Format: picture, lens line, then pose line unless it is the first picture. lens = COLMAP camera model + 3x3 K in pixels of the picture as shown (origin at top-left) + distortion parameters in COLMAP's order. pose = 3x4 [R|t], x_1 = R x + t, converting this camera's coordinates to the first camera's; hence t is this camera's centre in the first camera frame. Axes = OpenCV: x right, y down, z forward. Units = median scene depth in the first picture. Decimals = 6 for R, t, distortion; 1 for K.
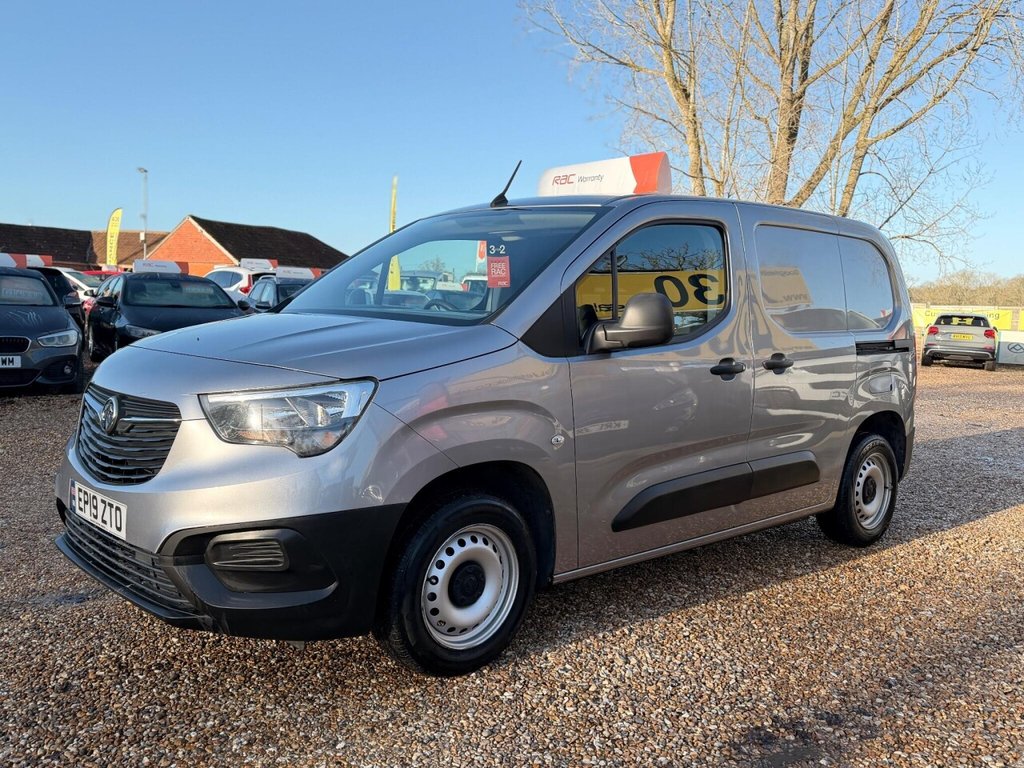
lens RADIAL K [[890.6, 0, 510.1], [0, 890.6, 392.0], [0, 0, 1]] dist [0.073670, -0.110890]
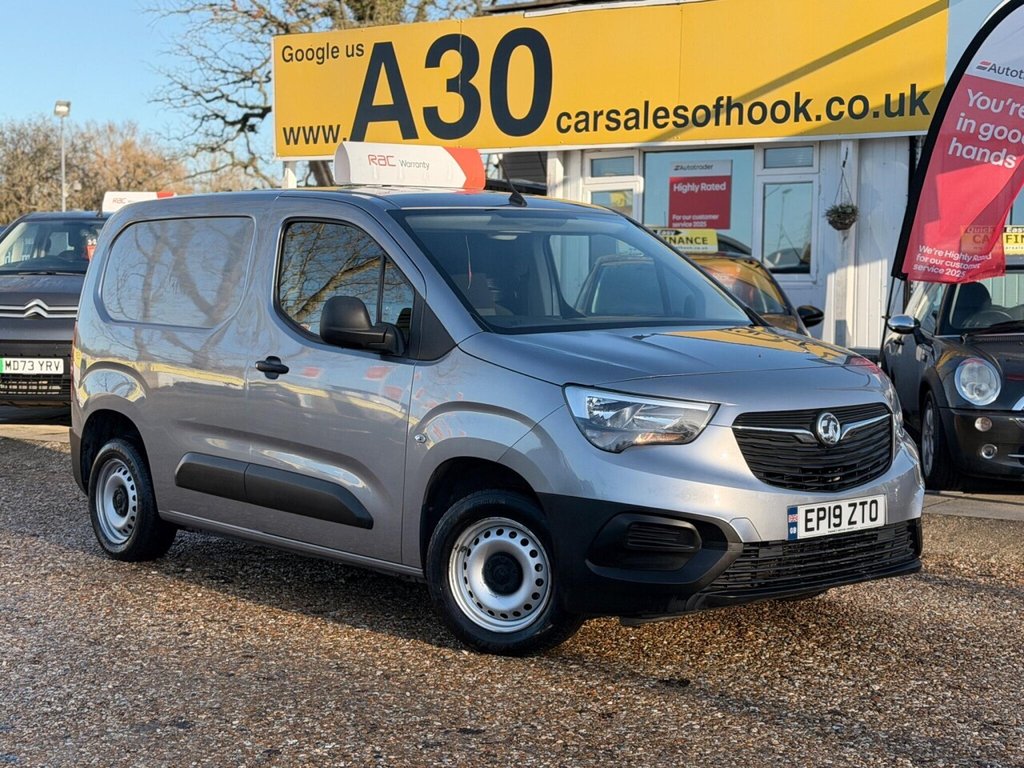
lens RADIAL K [[1707.4, 0, 509.5], [0, 1707.4, 391.5], [0, 0, 1]] dist [0.134740, 0.000000]
pose [[0.037910, -0.095446, 0.994712, -1.828023], [0.097920, 0.990992, 0.091357, -0.177756], [-0.994472, 0.093939, 0.046915, 0.941627]]
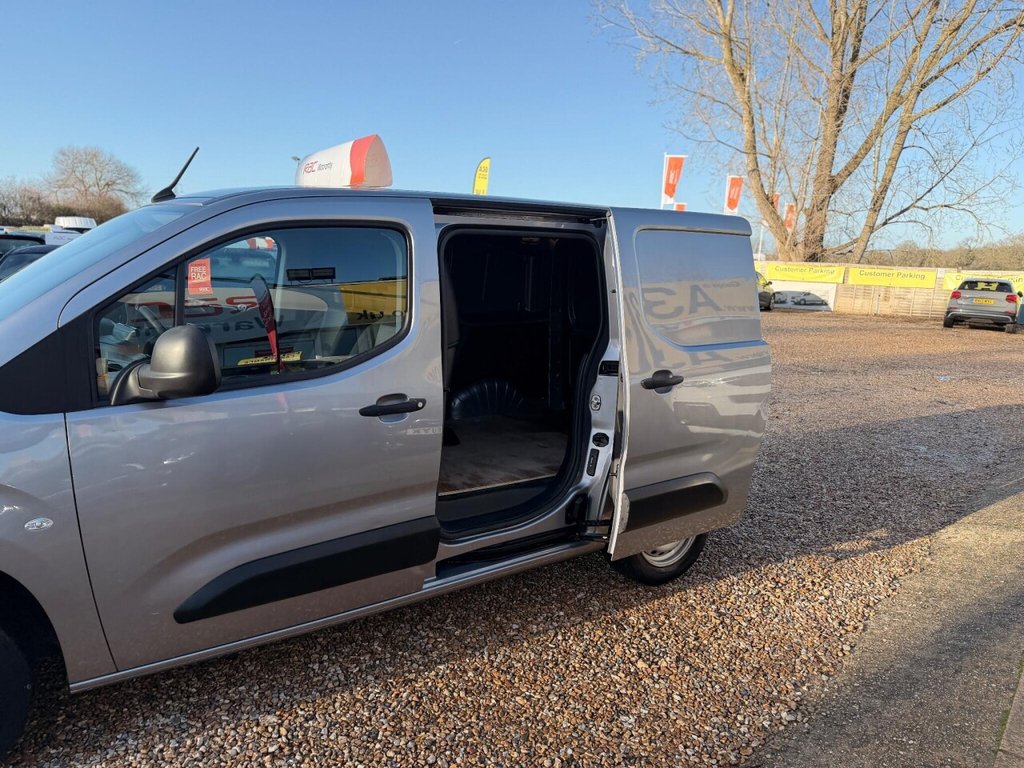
lens RADIAL K [[717.3, 0, 518.0], [0, 717.3, 389.4], [0, 0, 1]] dist [0.038008, -0.047617]
pose [[0.989792, 0.022637, -0.140713, 0.422999], [-0.011954, 0.997013, 0.076306, -0.088071], [0.142020, -0.073845, 0.987106, 0.355580]]
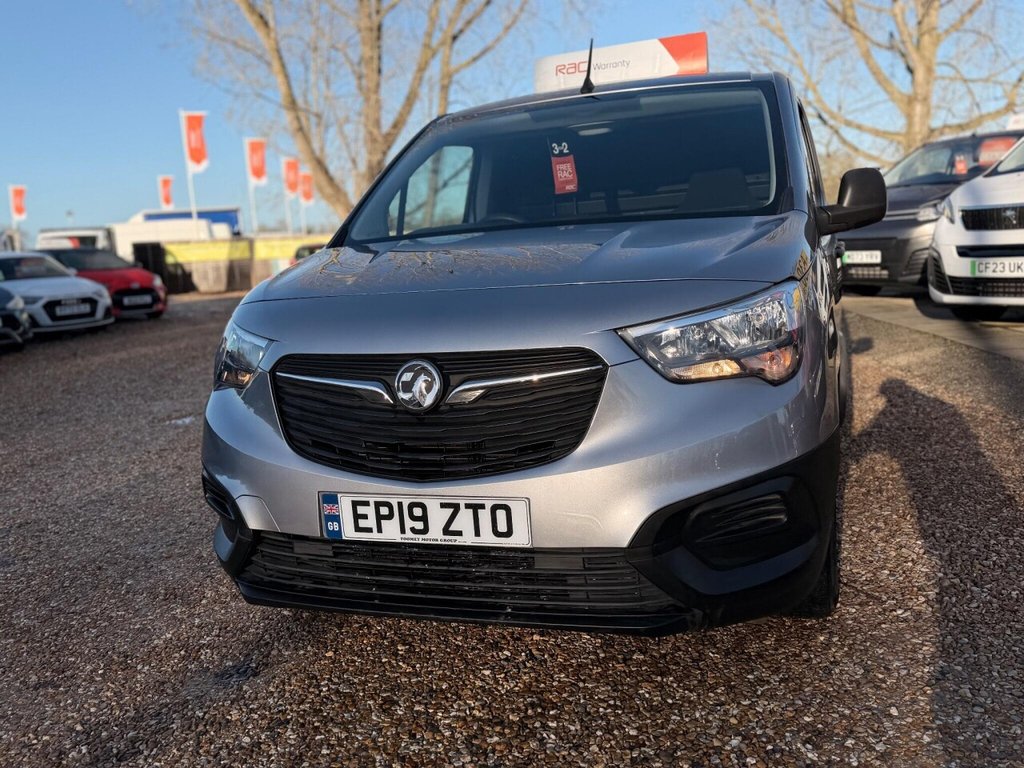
lens RADIAL K [[894.1, 0, 501.5], [0, 894.1, 401.0], [0, 0, 1]] dist [0.068944, -0.105216]
pose [[0.883038, -0.172937, 0.436276, -0.510636], [0.141993, 0.984509, 0.102855, -0.017970], [-0.447306, -0.028876, 0.893915, 0.259247]]
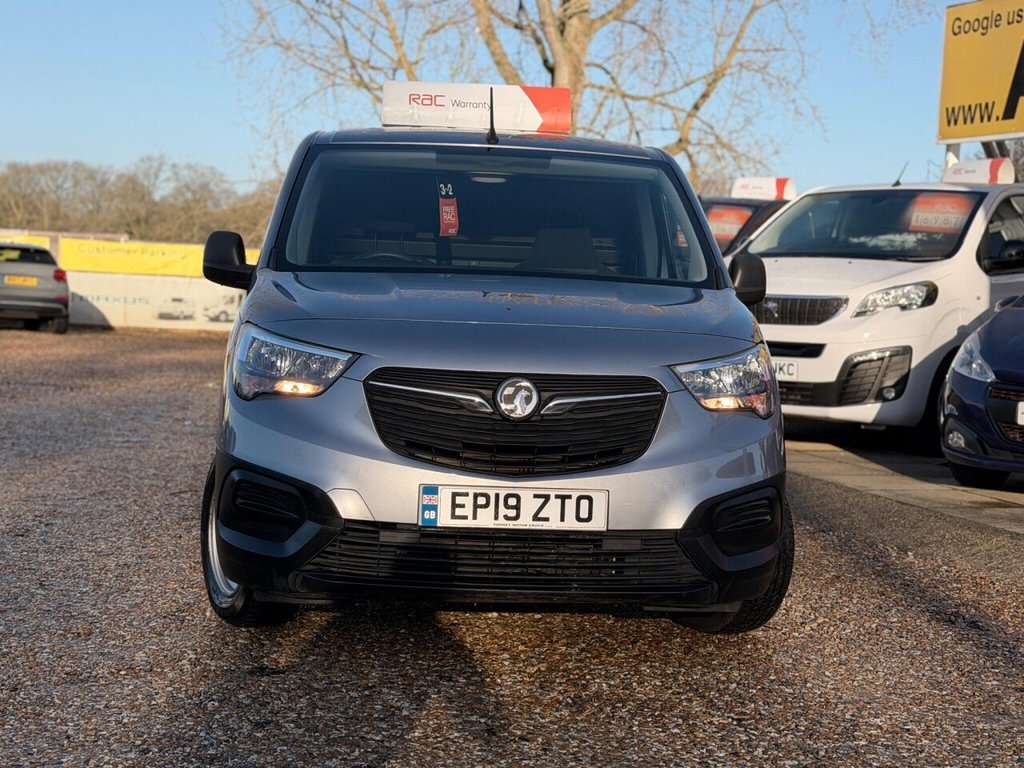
lens RADIAL K [[1707.4, 0, 508.1], [0, 1707.4, 390.8], [0, 0, 1]] dist [0.134740, 0.000000]
pose [[0.619110, -0.056366, 0.783279, -1.273007], [0.052216, 0.998168, 0.030558, -0.023389], [-0.783567, 0.021981, 0.620919, -0.003358]]
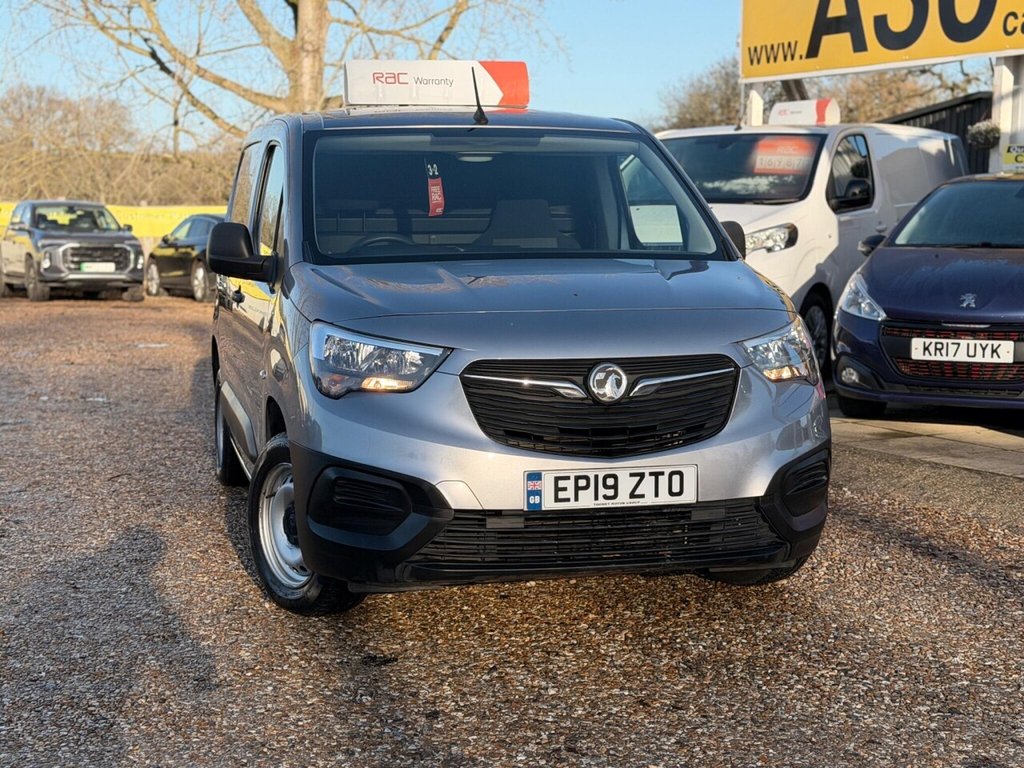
lens RADIAL K [[1707.4, 0, 499.9], [0, 1707.4, 400.1], [0, 0, 1]] dist [0.134740, 0.000000]
pose [[0.482789, -0.126911, 0.866492, -1.456525], [0.100896, 0.990916, 0.088918, -0.088086], [-0.869905, 0.044497, 0.491208, 0.190349]]
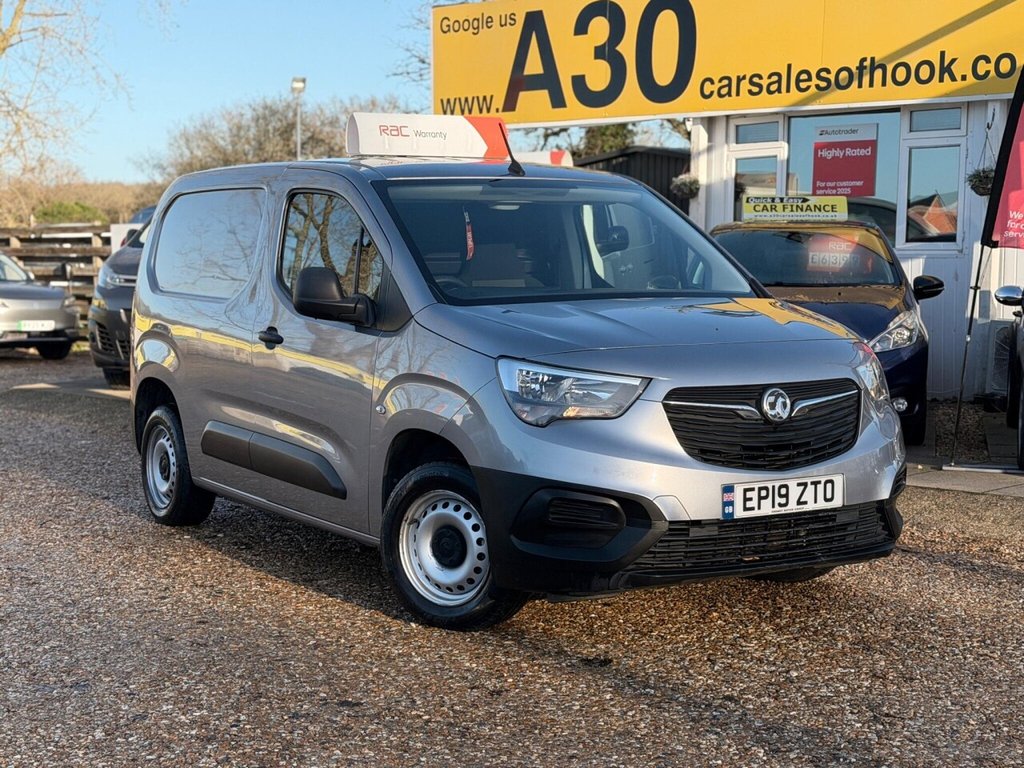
lens RADIAL K [[1707.4, 0, 506.2], [0, 1707.4, 394.4], [0, 0, 1]] dist [0.134740, 0.000000]
pose [[0.194291, -0.113504, 0.974355, -1.778857], [0.103181, 0.990138, 0.094768, -0.150345], [-0.975502, 0.082122, 0.204086, 0.664280]]
